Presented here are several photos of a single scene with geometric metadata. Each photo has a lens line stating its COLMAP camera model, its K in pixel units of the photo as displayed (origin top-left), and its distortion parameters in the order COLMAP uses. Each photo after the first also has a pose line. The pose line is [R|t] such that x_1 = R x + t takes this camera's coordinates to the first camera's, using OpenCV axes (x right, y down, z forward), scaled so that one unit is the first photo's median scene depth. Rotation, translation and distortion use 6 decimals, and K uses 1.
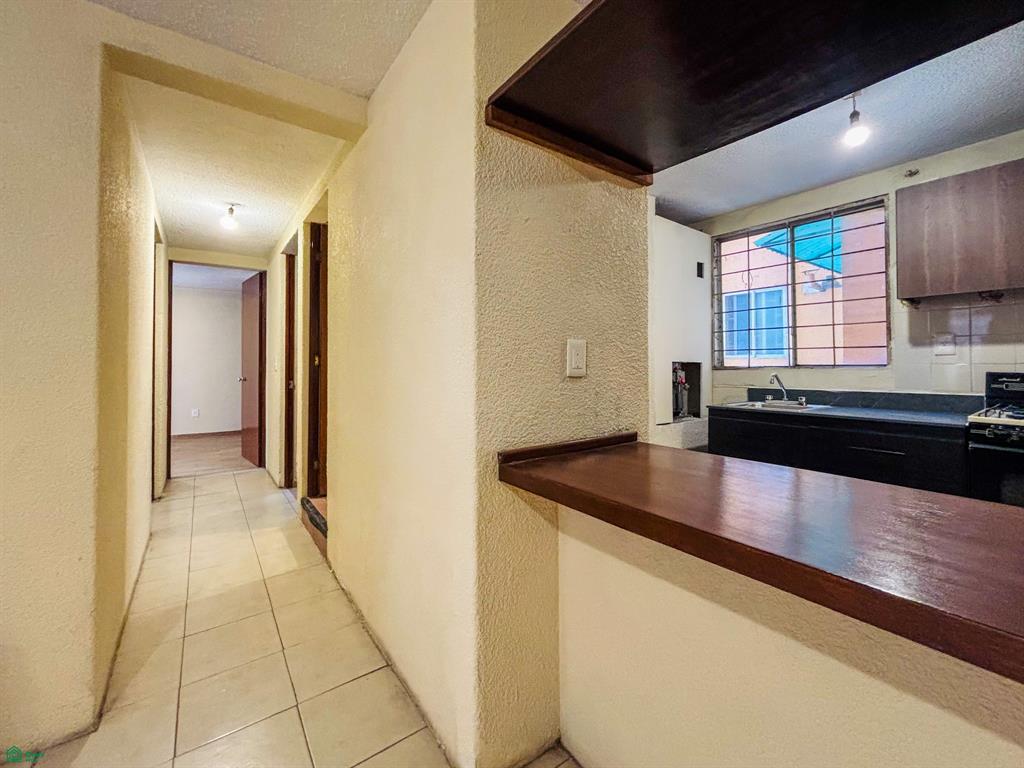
lens RADIAL K [[423.7, 0, 505.3], [0, 423.7, 355.1], [0, 0, 1]] dist [-0.001506, 0.000091]
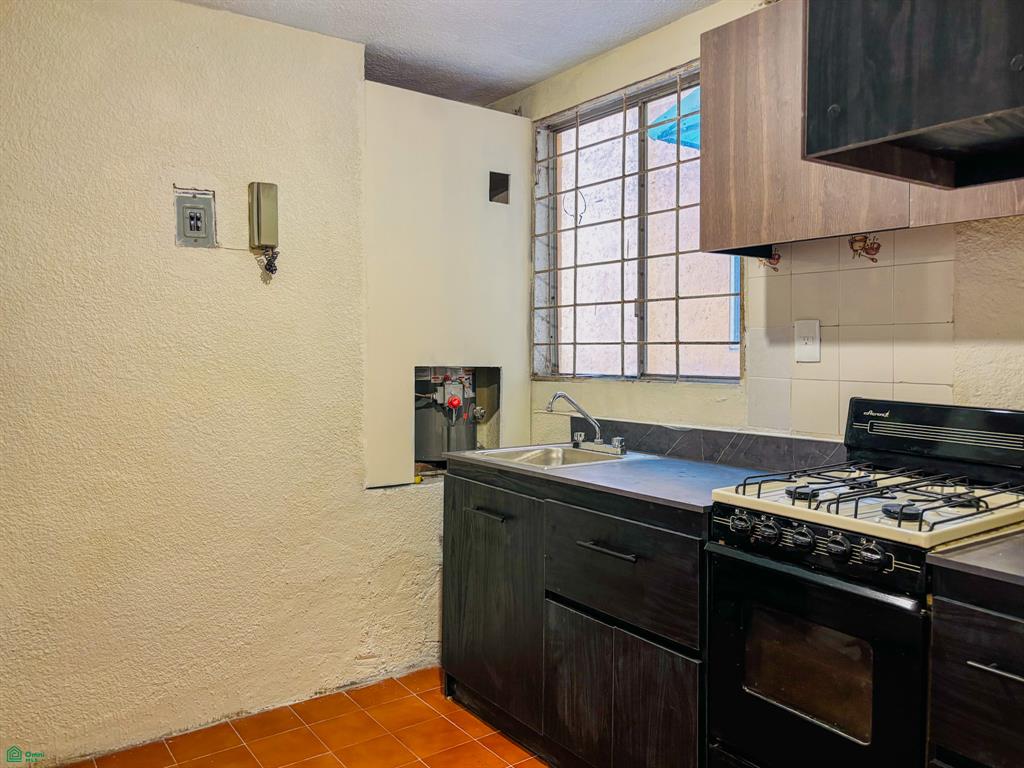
lens RADIAL K [[780.1, 0, 512.1], [0, 780.1, 385.2], [0, 0, 1]] dist [0.006960, 0.001104]
pose [[0.999998, -0.000562, -0.001922, 0.576949], [0.000694, 0.997579, 0.069538, -0.032437], [0.001878, -0.069539, 0.997577, 0.044576]]
